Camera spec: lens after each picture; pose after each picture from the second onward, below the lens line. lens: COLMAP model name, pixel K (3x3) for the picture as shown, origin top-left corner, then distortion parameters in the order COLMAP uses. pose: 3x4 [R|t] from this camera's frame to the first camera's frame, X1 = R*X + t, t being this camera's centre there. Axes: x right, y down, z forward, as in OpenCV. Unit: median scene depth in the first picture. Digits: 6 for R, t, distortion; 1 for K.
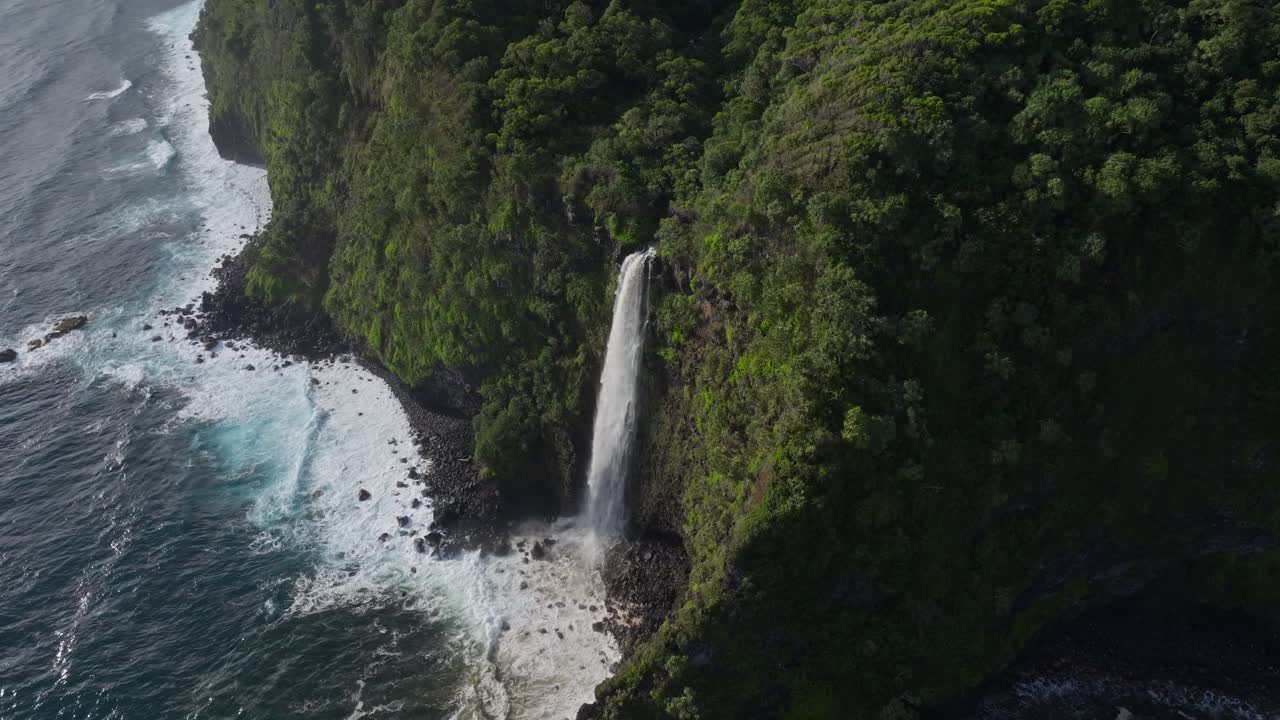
lens RADIAL K [[933.5, 0, 640.0], [0, 933.5, 360.0], [0, 0, 1]] dist [-0.091307, 0.104356]
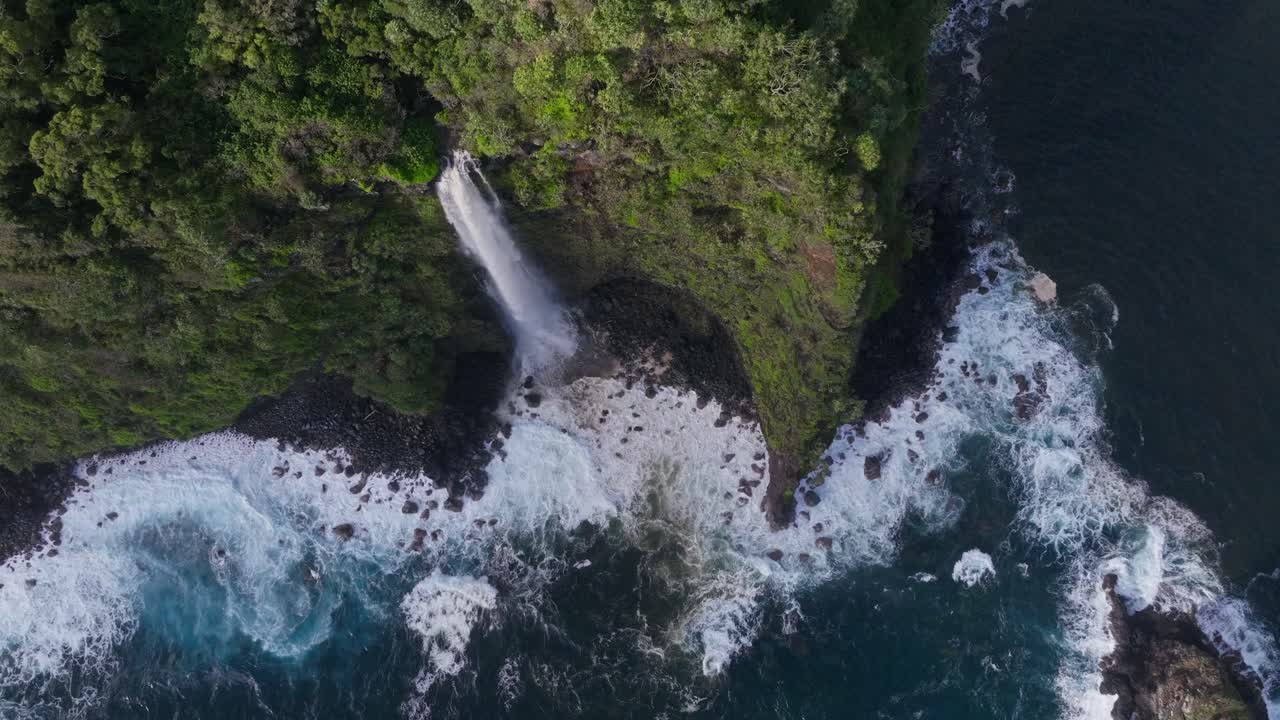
lens RADIAL K [[933.5, 0, 640.0], [0, 933.5, 360.0], [0, 0, 1]] dist [-0.091307, 0.104356]
pose [[0.527479, -0.846353, 0.073841, -0.095564], [0.516039, 0.388230, 0.763532, -0.501331], [-0.674885, -0.364642, 0.641534, 0.373317]]
